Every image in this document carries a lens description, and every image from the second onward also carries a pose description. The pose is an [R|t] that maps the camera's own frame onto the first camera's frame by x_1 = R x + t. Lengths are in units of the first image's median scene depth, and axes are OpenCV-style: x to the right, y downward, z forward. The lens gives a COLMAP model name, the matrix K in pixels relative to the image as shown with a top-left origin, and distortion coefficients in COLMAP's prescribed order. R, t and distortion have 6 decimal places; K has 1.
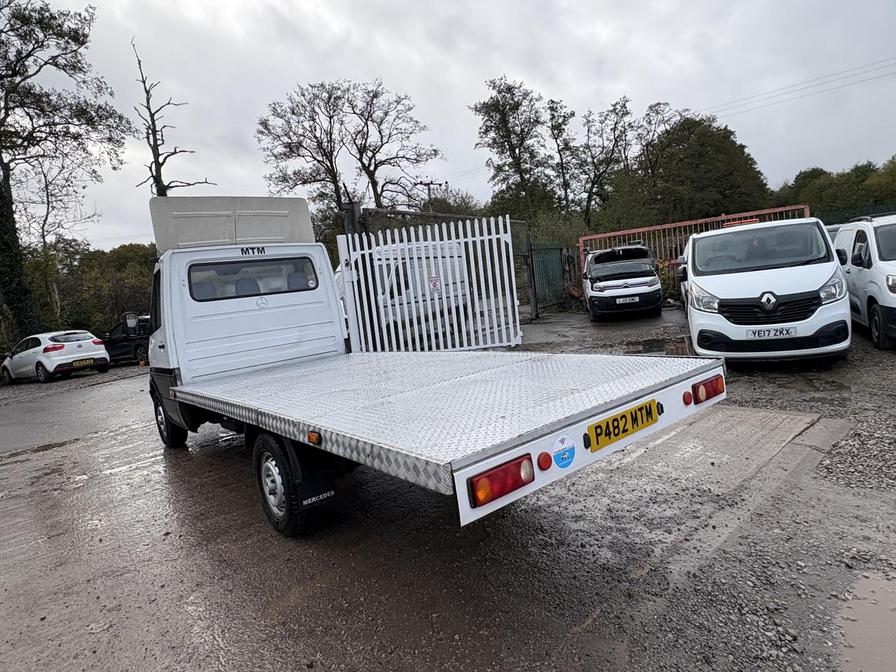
lens RADIAL K [[535.0, 0, 453.2], [0, 535.0, 326.7], [0, 0, 1]] dist [-0.001878, 0.002678]
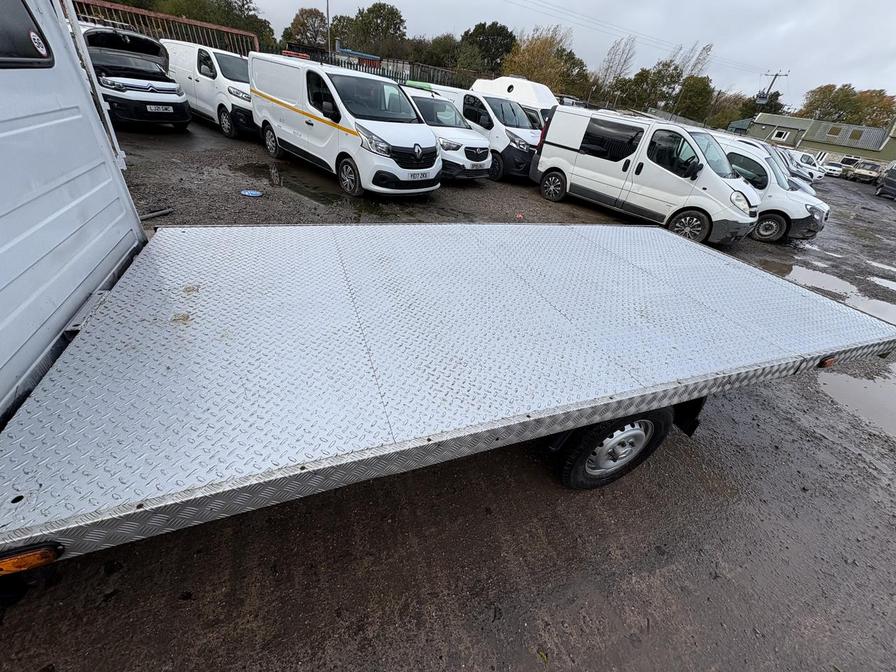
lens RADIAL K [[354.8, 0, 447.7], [0, 354.8, 335.0], [0, 0, 1]] dist [0.000610, -0.000124]
pose [[0.296539, -0.396511, 0.868817, -0.184324], [-0.094887, 0.893002, 0.439935, -0.015290], [-0.950295, -0.212897, 0.227186, 0.263952]]
